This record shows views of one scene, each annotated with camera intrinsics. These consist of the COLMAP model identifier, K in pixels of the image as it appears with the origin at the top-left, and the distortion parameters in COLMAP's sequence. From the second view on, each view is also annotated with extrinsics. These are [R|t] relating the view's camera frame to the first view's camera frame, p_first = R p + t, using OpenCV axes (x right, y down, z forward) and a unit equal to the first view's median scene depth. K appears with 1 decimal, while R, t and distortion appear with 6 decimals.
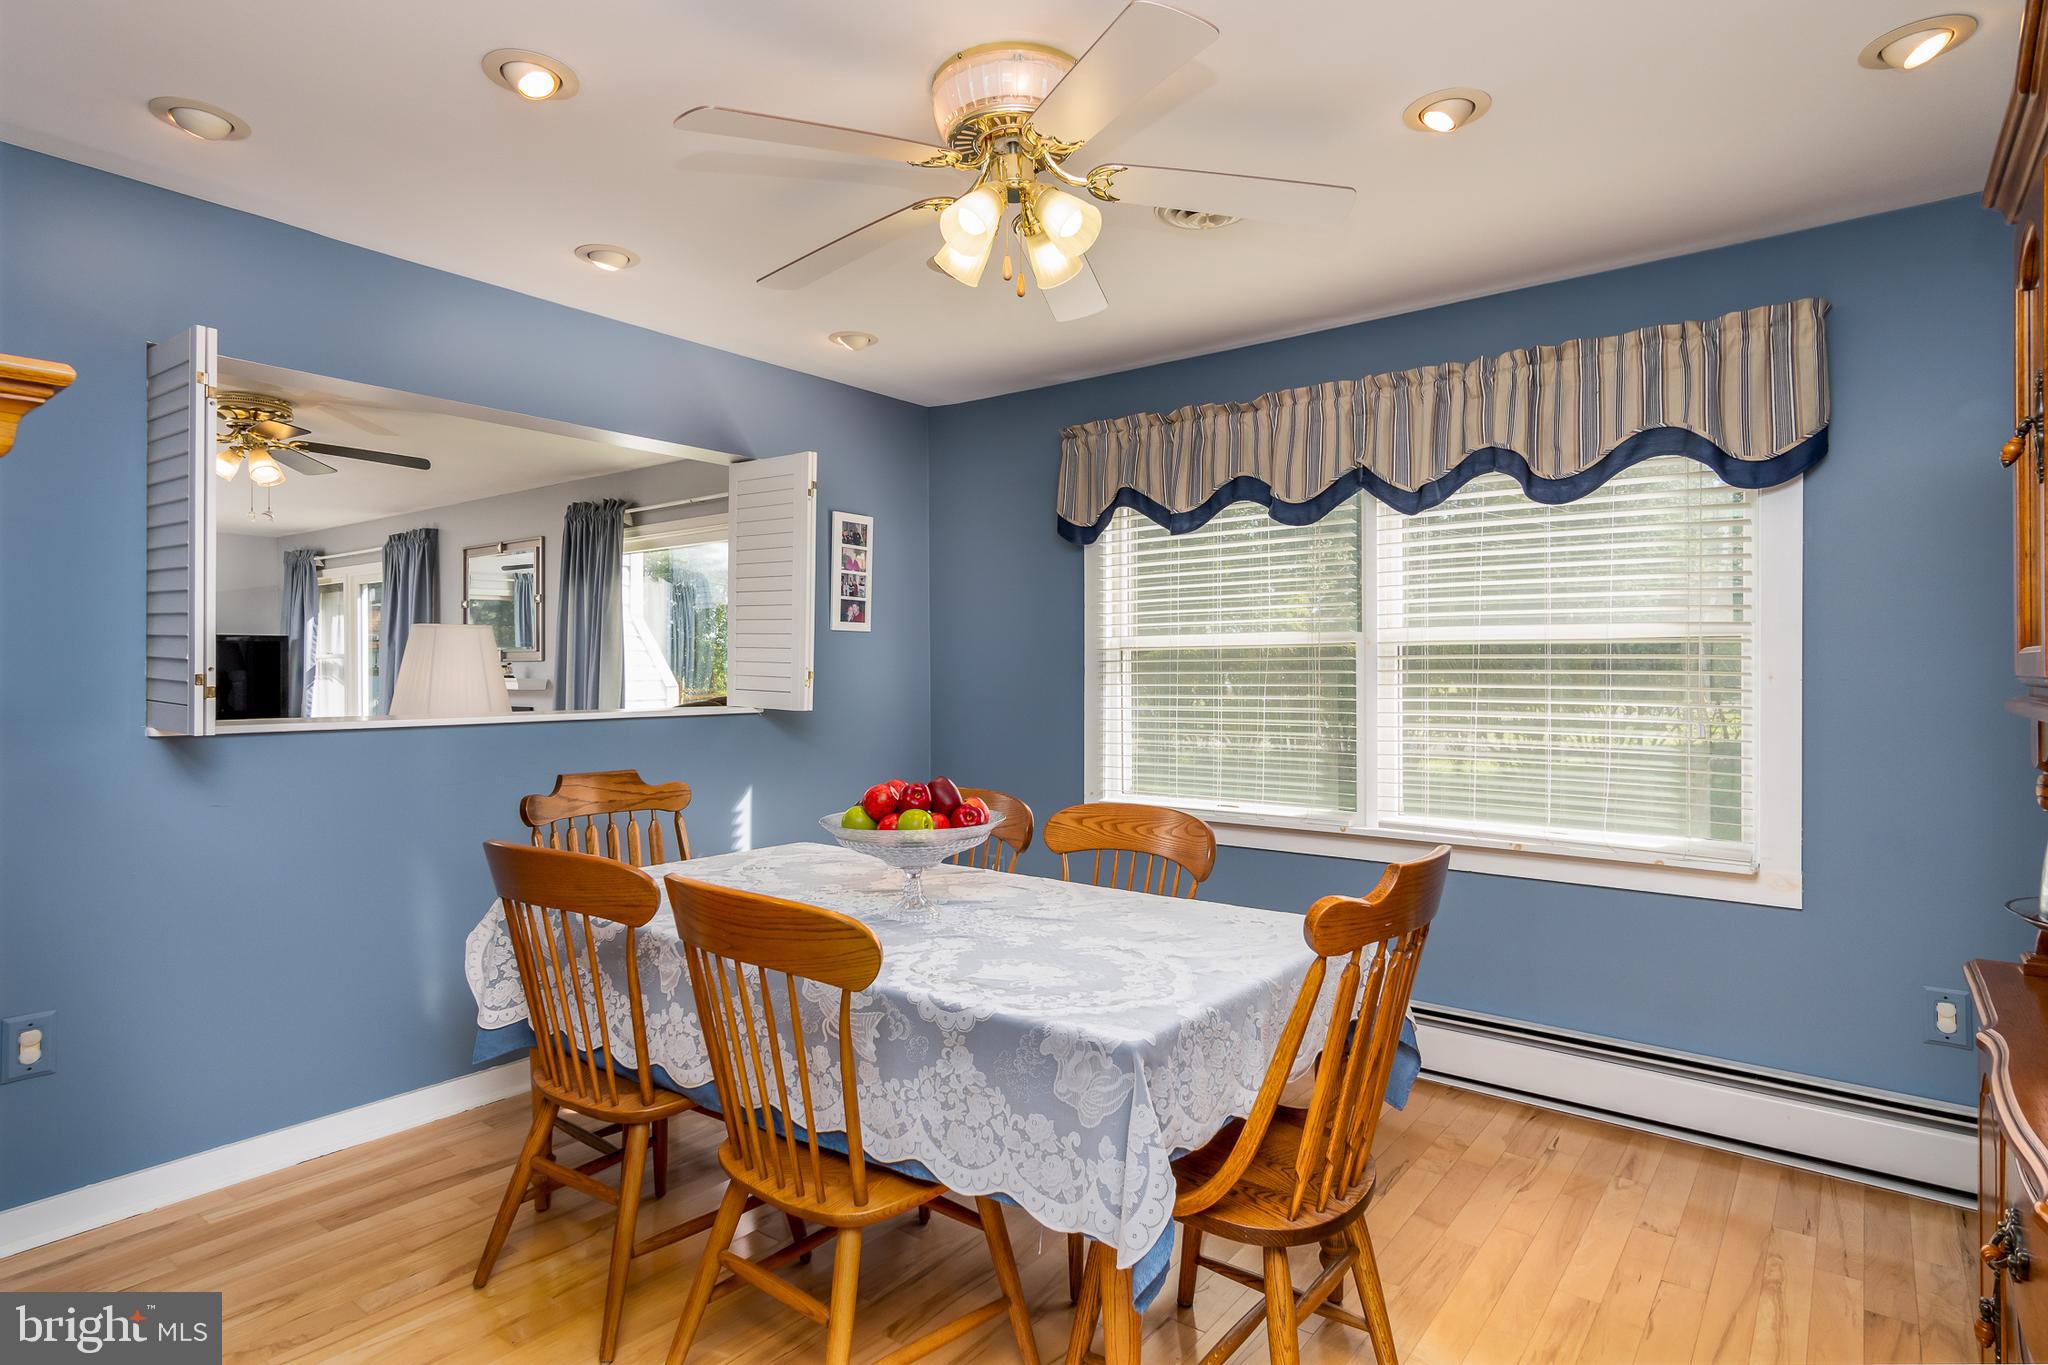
lens RADIAL K [[1106.3, 0, 1025.5], [0, 1106.3, 677.7], [0, 0, 1]] dist [0.004416, 0.001729]
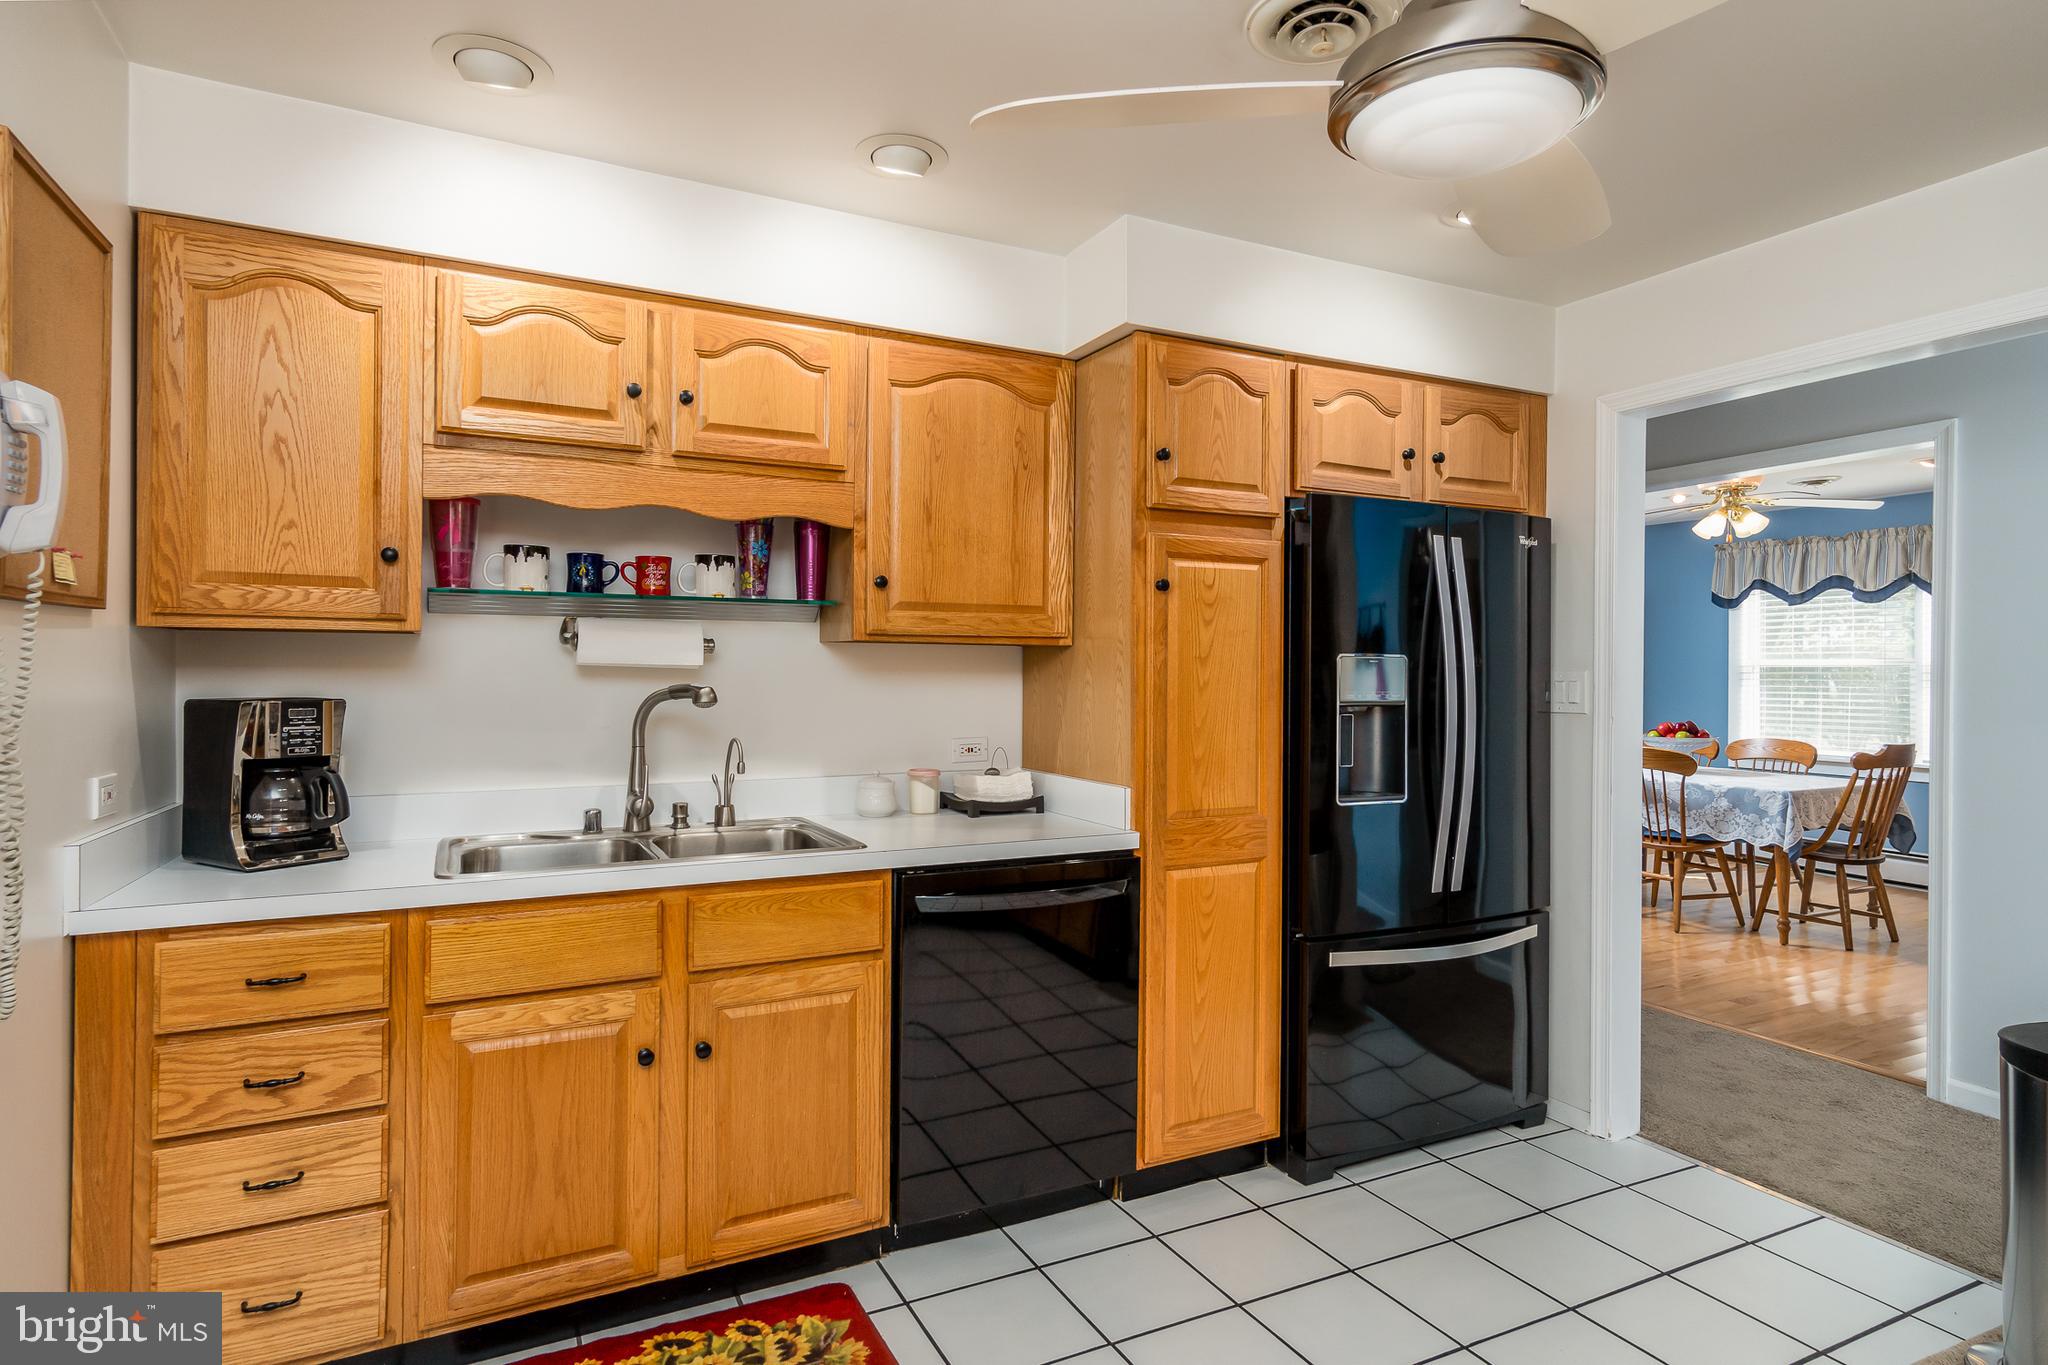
lens RADIAL K [[1106.3, 0, 1014.9], [0, 1106.3, 680.7], [0, 0, 1]] dist [0.004416, 0.001729]
pose [[0.900366, 0.009468, -0.435031, -0.228167], [-0.005354, 0.999929, 0.010682, -0.015420], [0.435101, -0.007289, 0.900352, -1.256614]]
